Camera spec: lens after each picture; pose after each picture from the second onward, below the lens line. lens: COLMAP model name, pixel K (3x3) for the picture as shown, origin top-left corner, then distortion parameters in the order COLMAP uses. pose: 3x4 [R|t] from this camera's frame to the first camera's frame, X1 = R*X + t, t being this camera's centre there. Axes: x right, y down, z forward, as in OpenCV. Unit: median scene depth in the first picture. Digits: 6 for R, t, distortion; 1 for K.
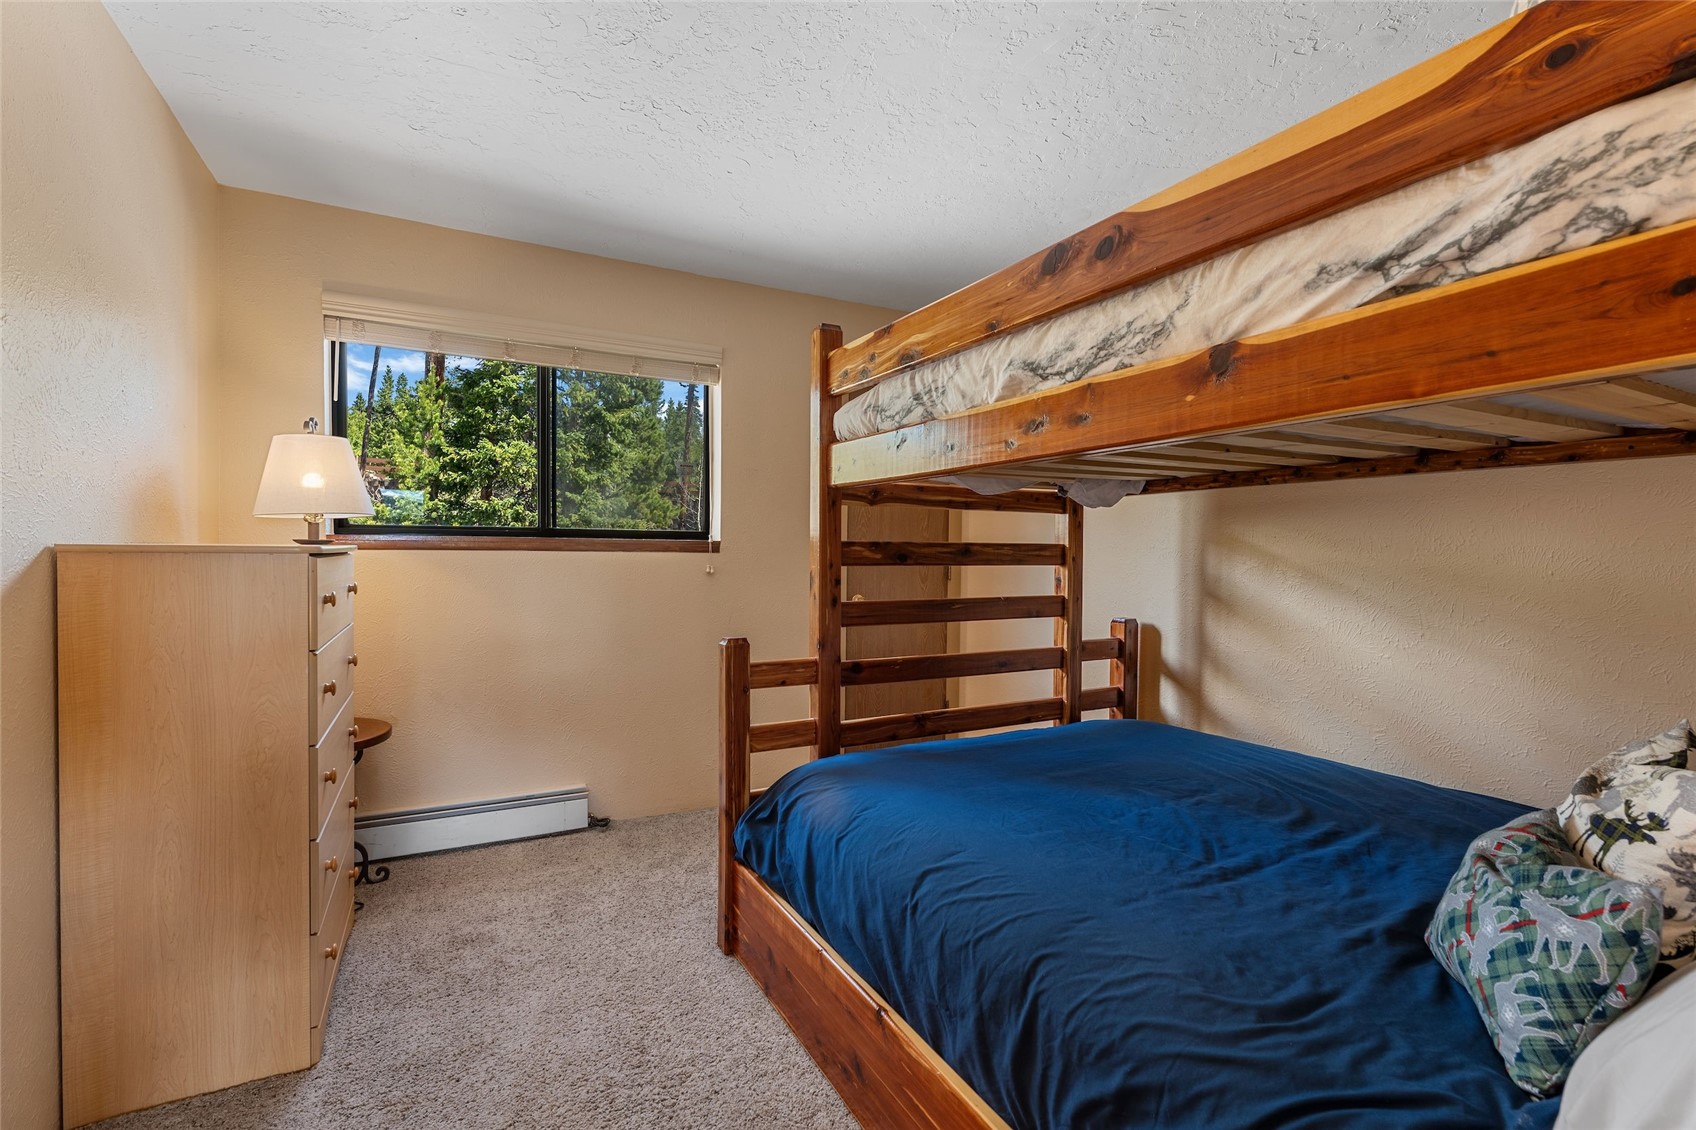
lens RADIAL K [[761.3, 0, 848.0], [0, 761.3, 565.0], [0, 0, 1]] dist [-0.000791, -0.000061]
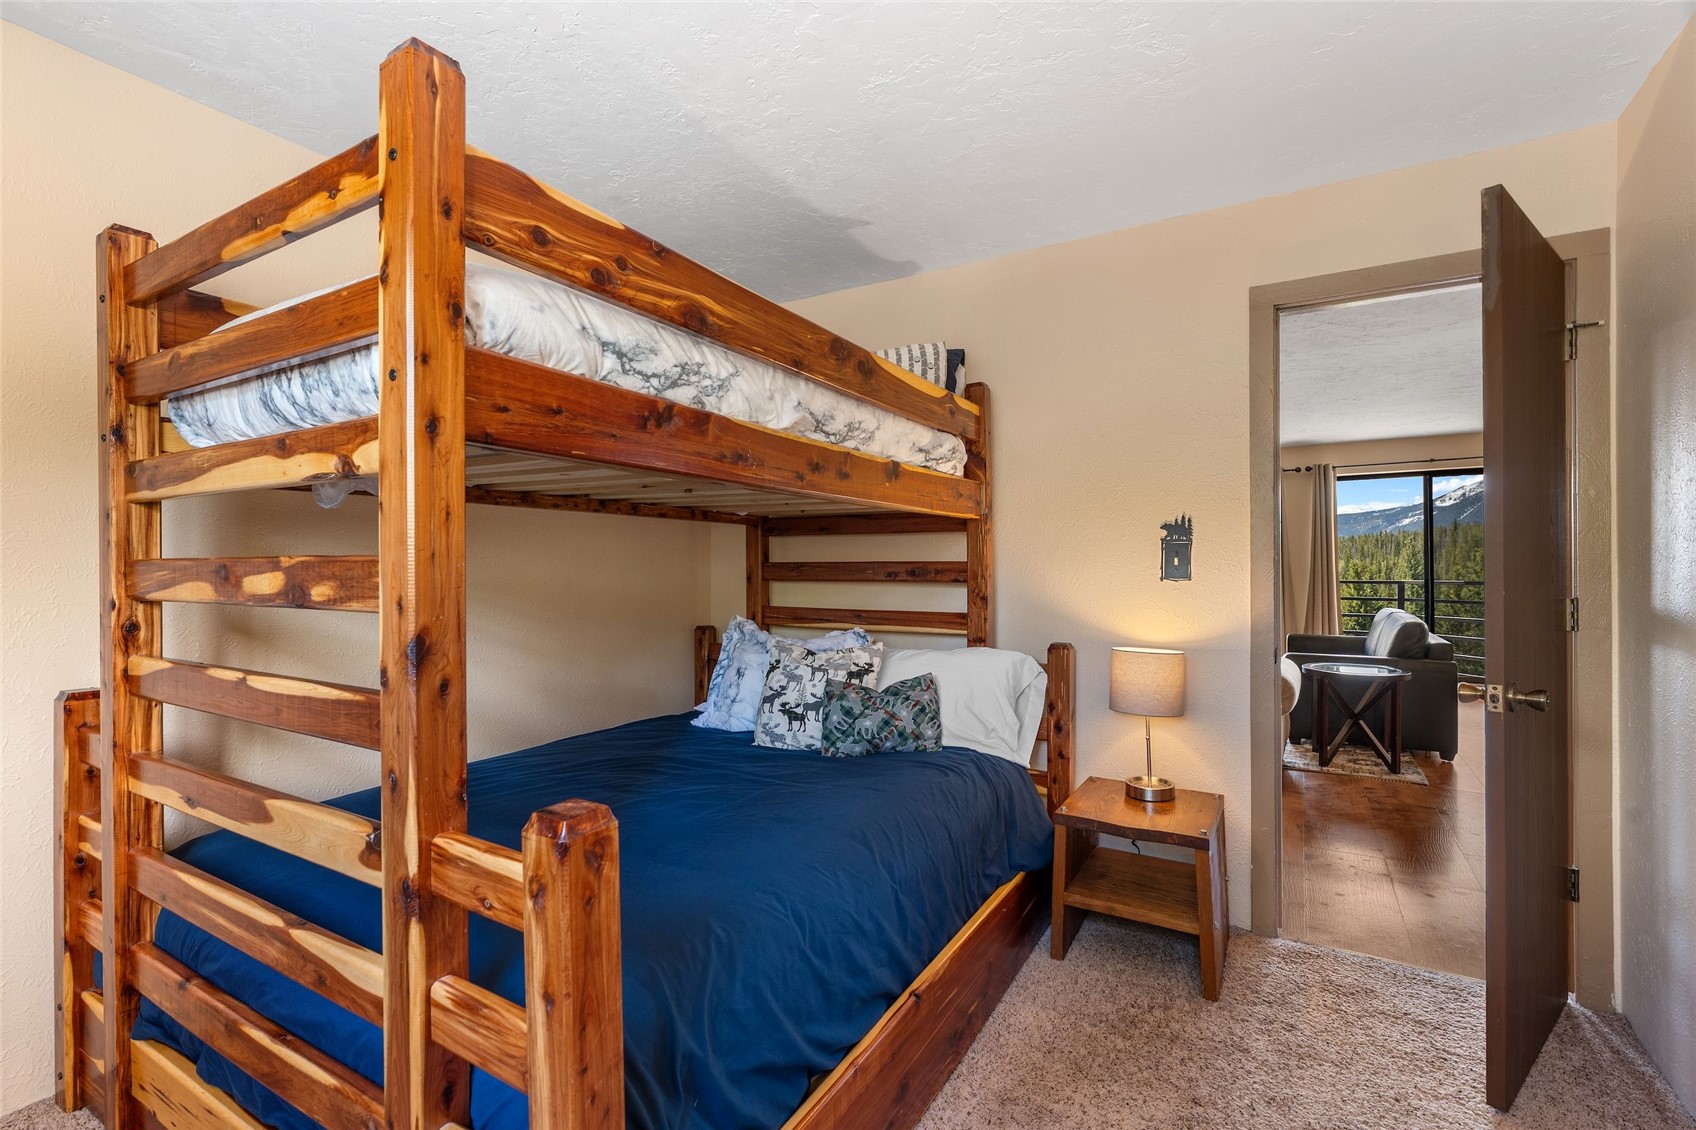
lens RADIAL K [[761.3, 0, 848.0], [0, 761.3, 565.0], [0, 0, 1]] dist [-0.000791, -0.000061]
pose [[-0.524041, -0.009378, 0.851641, -0.766781], [0.009927, 0.999804, 0.017119, -0.047200], [-0.851635, 0.017425, -0.523845, 1.514829]]
